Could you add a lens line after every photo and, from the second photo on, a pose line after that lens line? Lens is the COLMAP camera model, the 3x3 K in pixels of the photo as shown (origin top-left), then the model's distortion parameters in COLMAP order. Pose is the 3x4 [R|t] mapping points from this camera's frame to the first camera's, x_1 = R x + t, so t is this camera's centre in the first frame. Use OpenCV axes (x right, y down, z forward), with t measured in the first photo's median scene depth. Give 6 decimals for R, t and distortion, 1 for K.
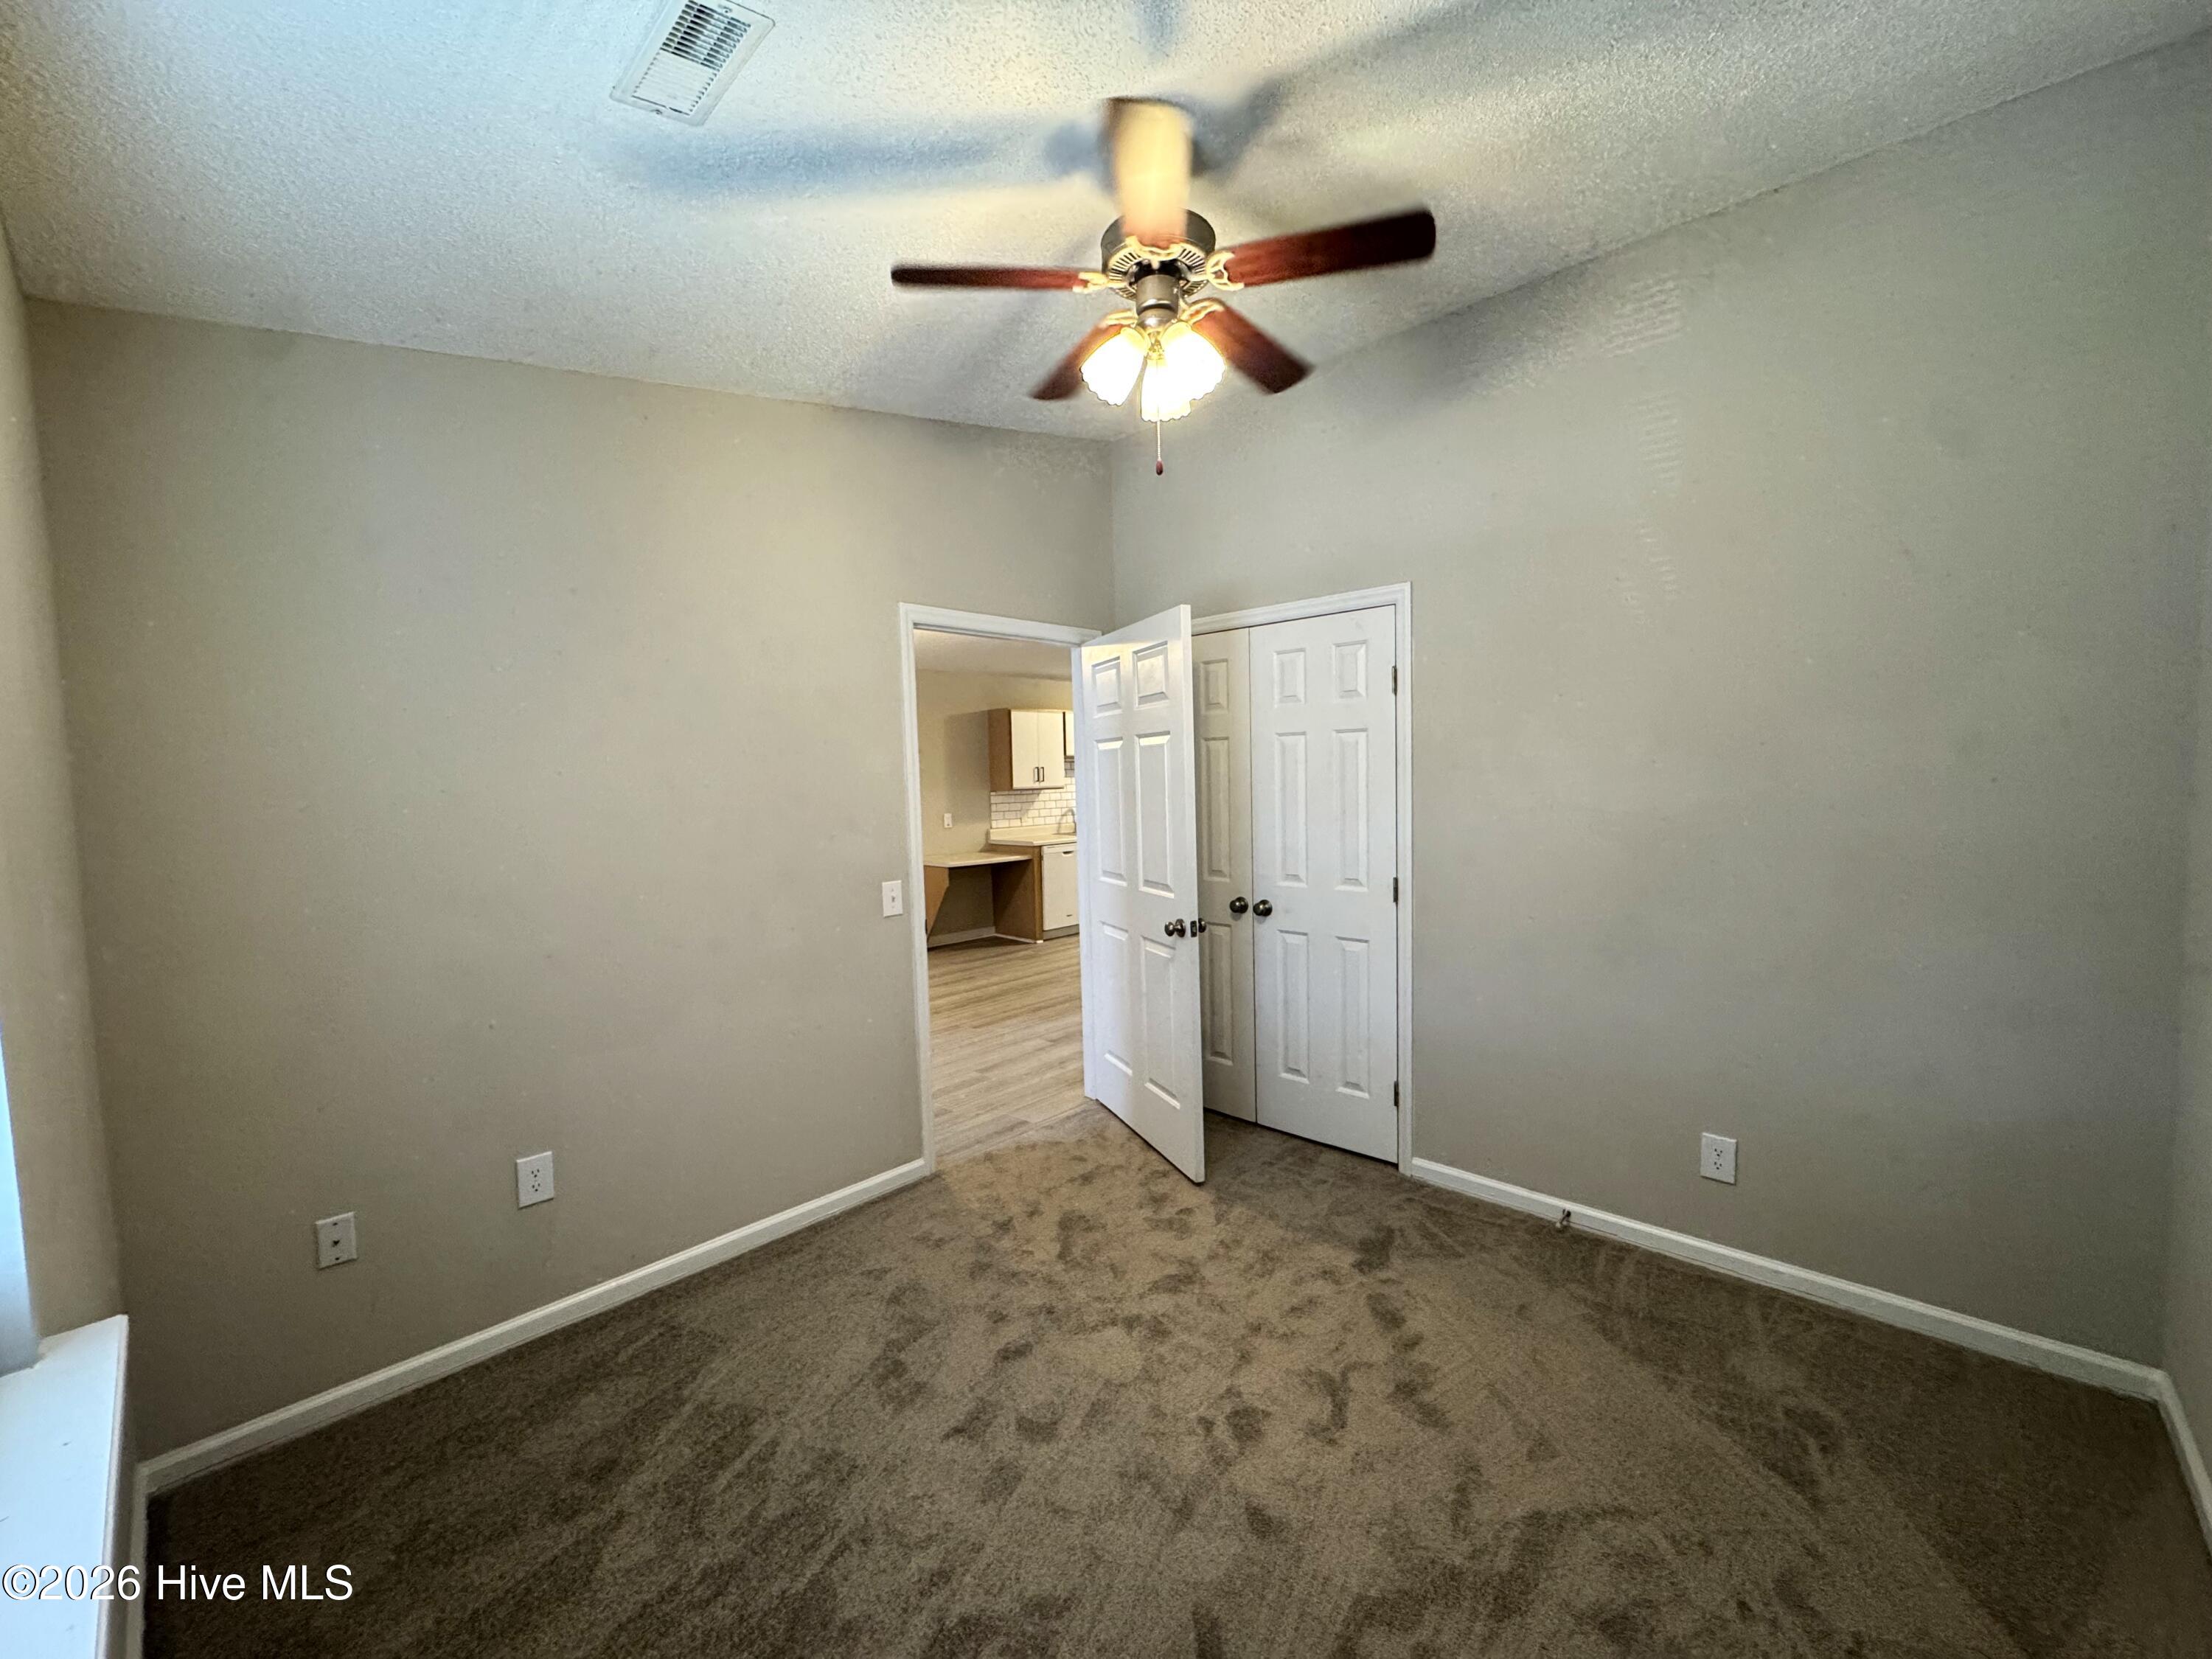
lens RADIAL K [[880.0, 0, 1106.5], [0, 880.0, 831.9], [0, 0, 1]] dist [-0.001885, -0.000314]
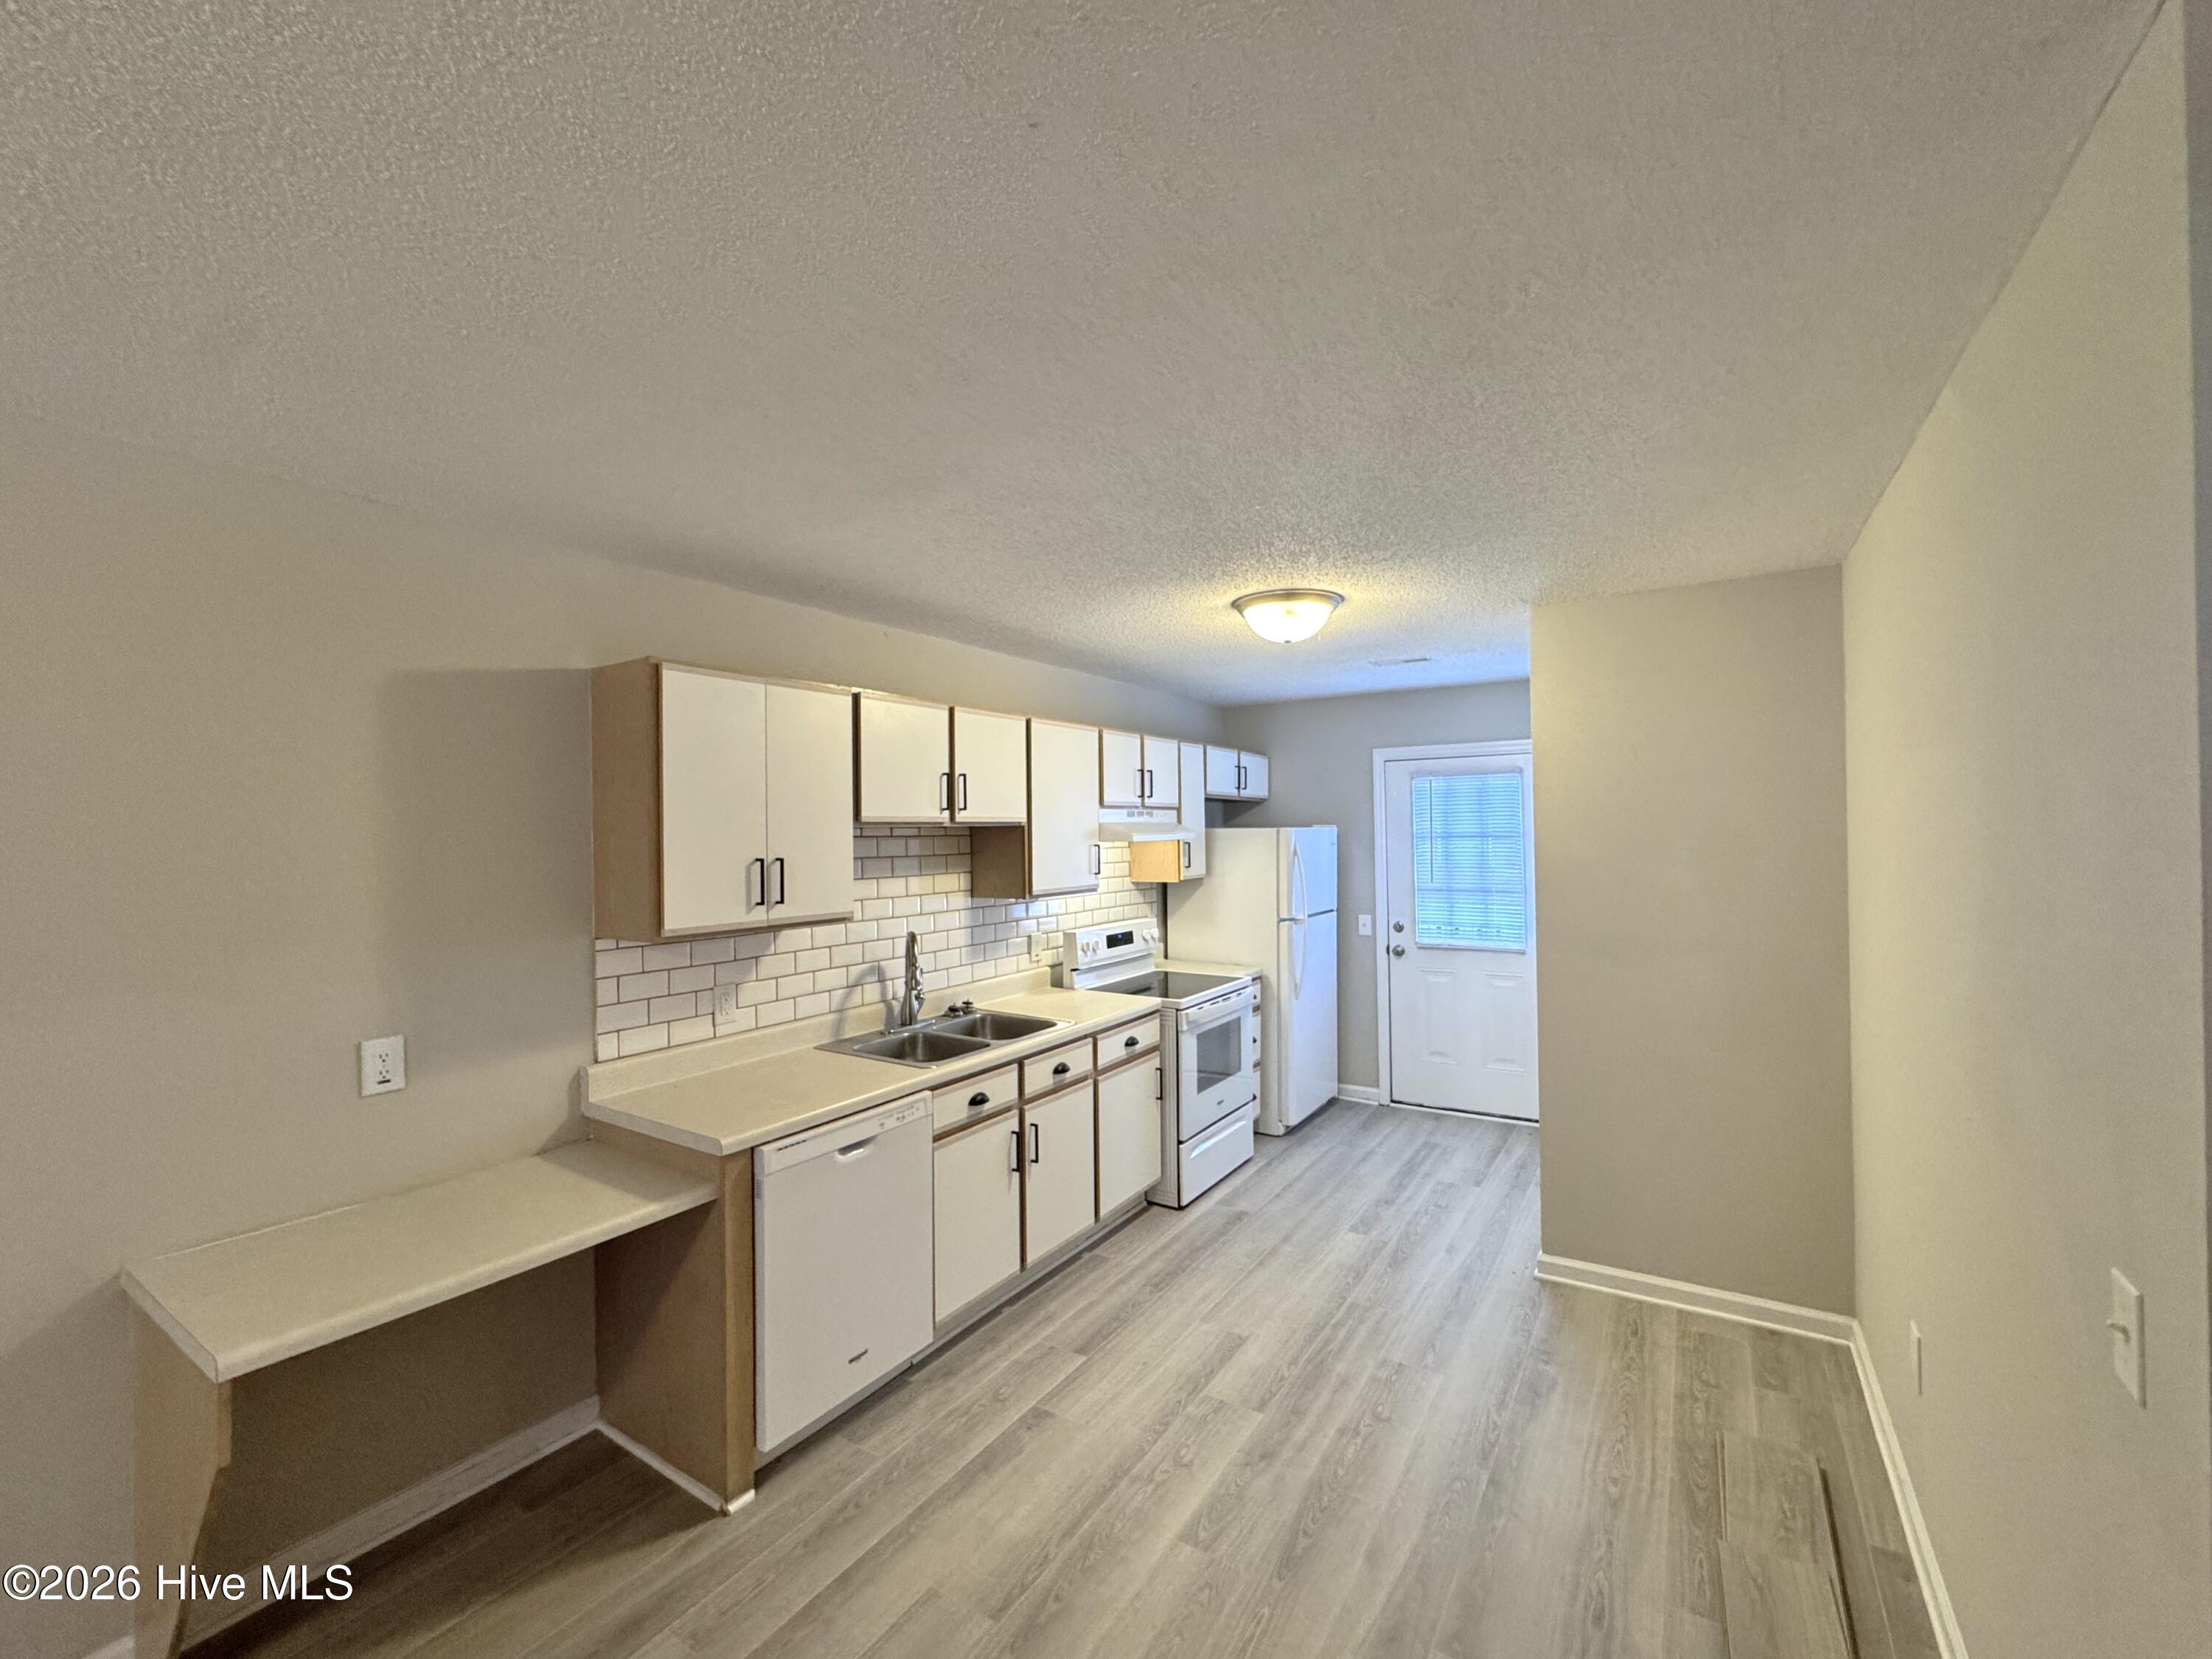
lens RADIAL K [[919.7, 0, 1106.0], [0, 919.7, 829.5], [0, 0, 1]] dist [-0.001543, -0.000205]
pose [[0.983126, 0.013076, 0.182464, -0.018245], [0.000276, 0.997335, -0.072957, -0.059888], [-0.182931, 0.071777, 0.980502, 0.658785]]
